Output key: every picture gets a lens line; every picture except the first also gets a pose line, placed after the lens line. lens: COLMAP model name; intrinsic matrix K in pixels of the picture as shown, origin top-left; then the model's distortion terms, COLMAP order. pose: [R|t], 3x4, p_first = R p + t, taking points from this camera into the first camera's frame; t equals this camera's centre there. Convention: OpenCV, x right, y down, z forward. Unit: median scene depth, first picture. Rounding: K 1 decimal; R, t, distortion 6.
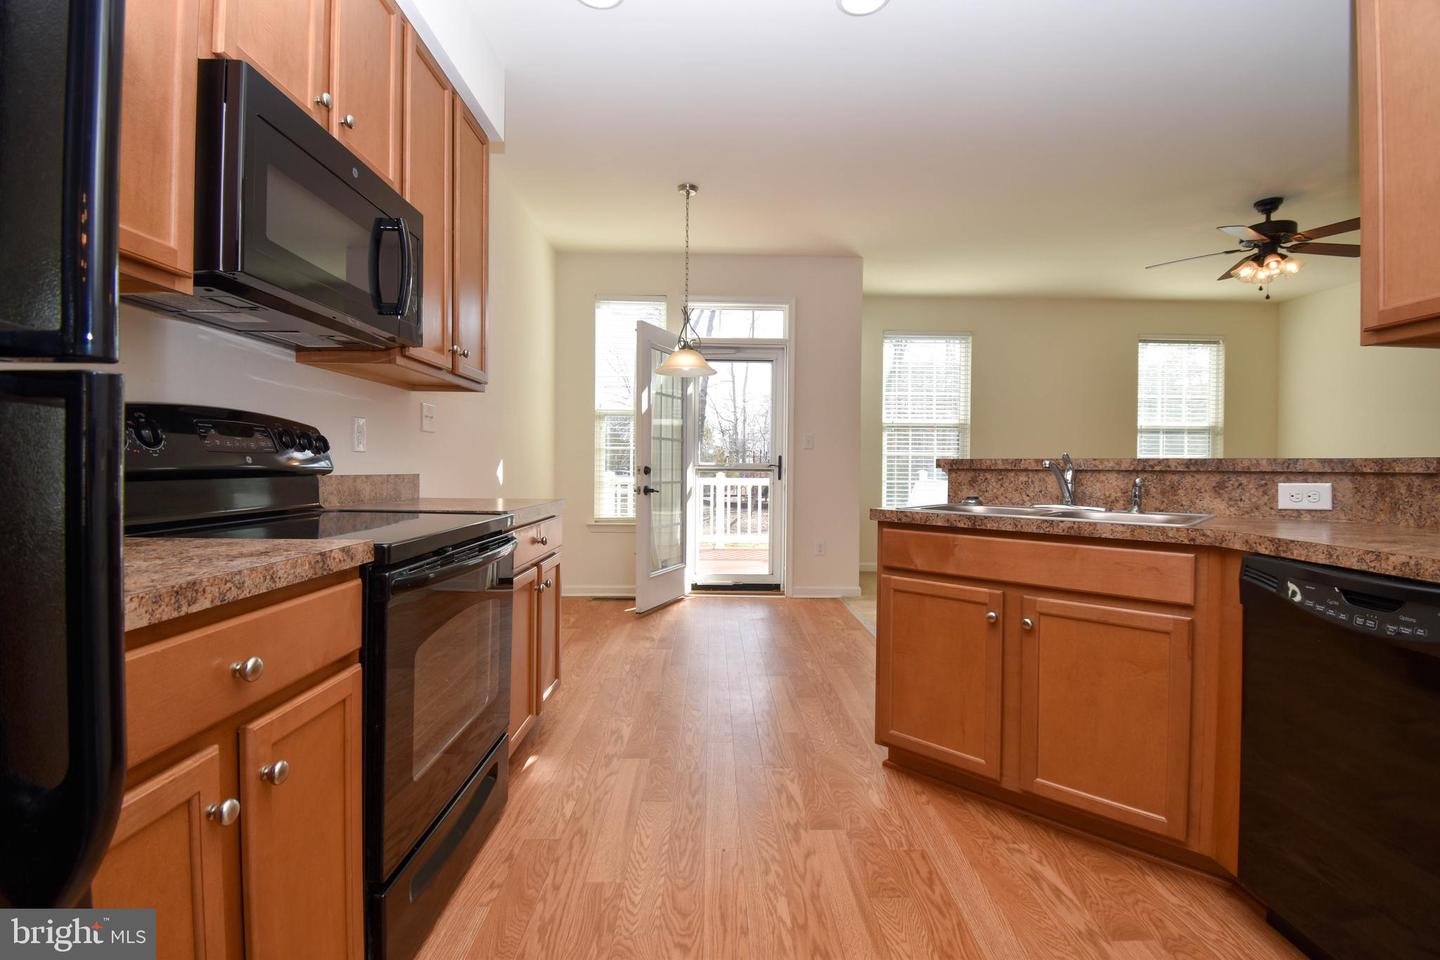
lens RADIAL K [[635.5, 0, 721.8], [0, 635.5, 476.4], [0, 0, 1]] dist [0.019858, -0.025391]
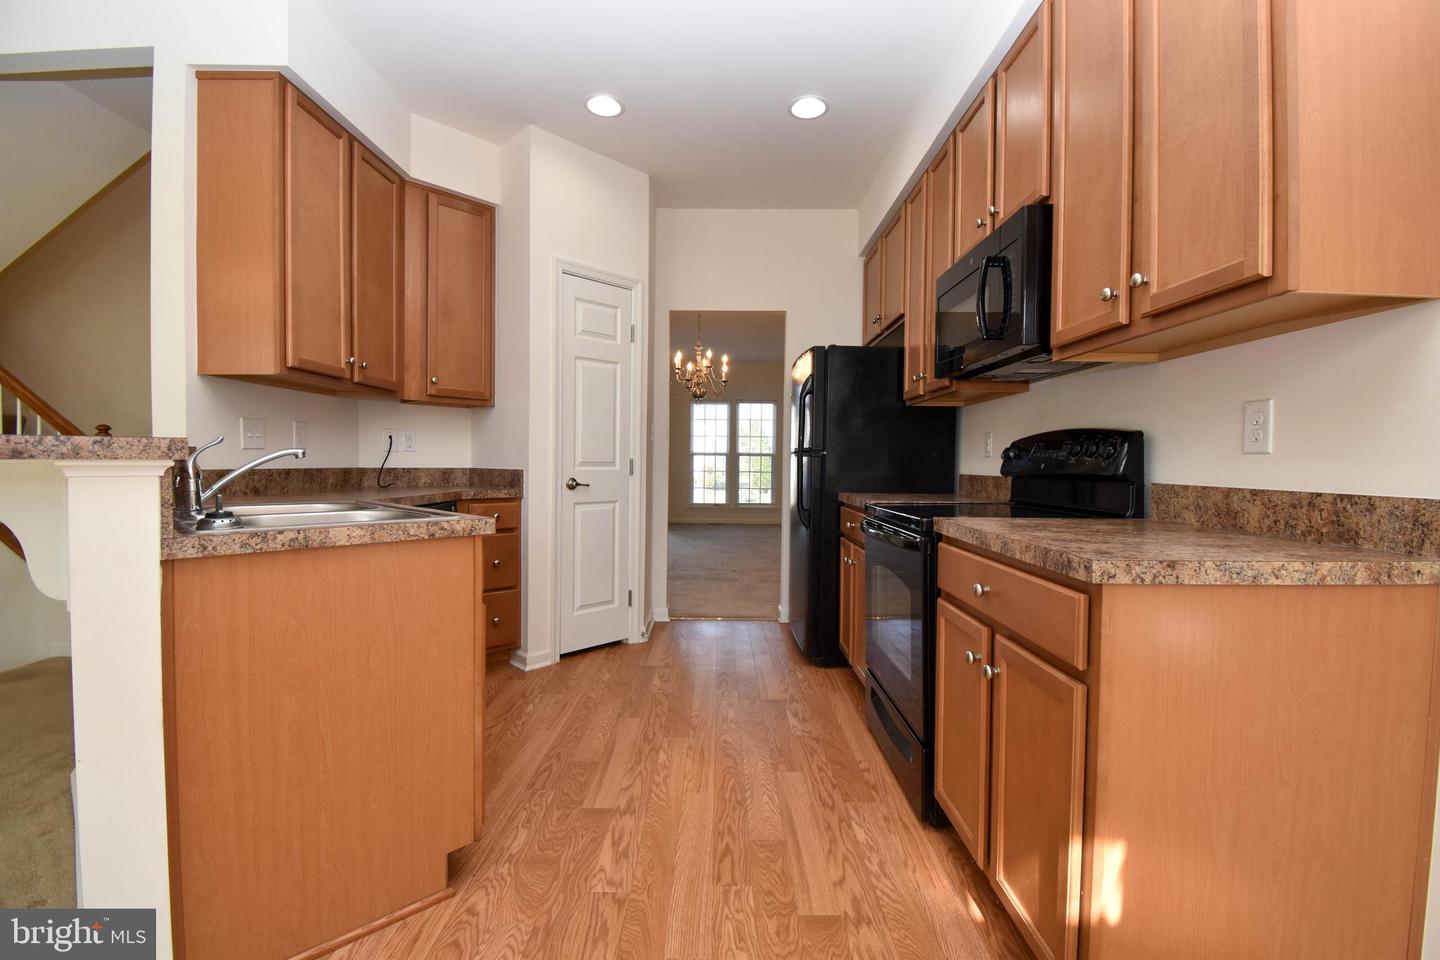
lens RADIAL K [[635.5, 0, 721.8], [0, 635.5, 476.4], [0, 0, 1]] dist [0.019858, -0.025391]
pose [[-0.999711, -0.020551, 0.012496, -0.043337], [-0.020067, 0.999087, 0.037716, -0.038126], [-0.013260, 0.037455, -0.999210, 2.164890]]
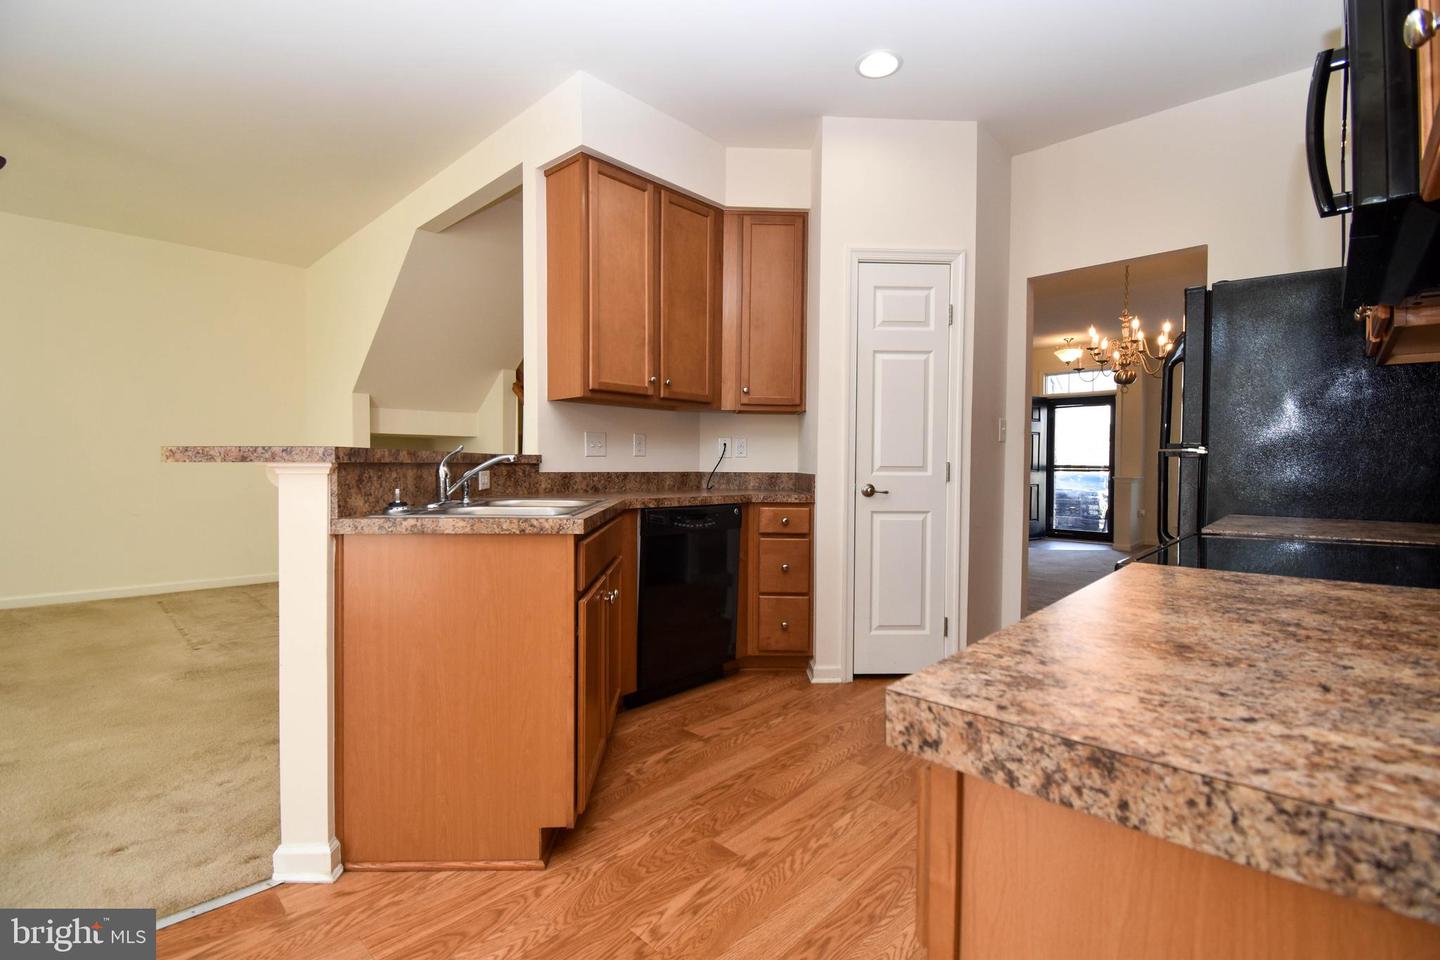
lens RADIAL K [[635.5, 0, 721.8], [0, 635.5, 476.4], [0, 0, 1]] dist [0.019858, -0.025391]
pose [[-0.718562, -0.029241, 0.694848, -0.507557], [-0.004834, 0.999302, 0.037055, -0.035956], [-0.695446, 0.023267, -0.718201, 1.787524]]
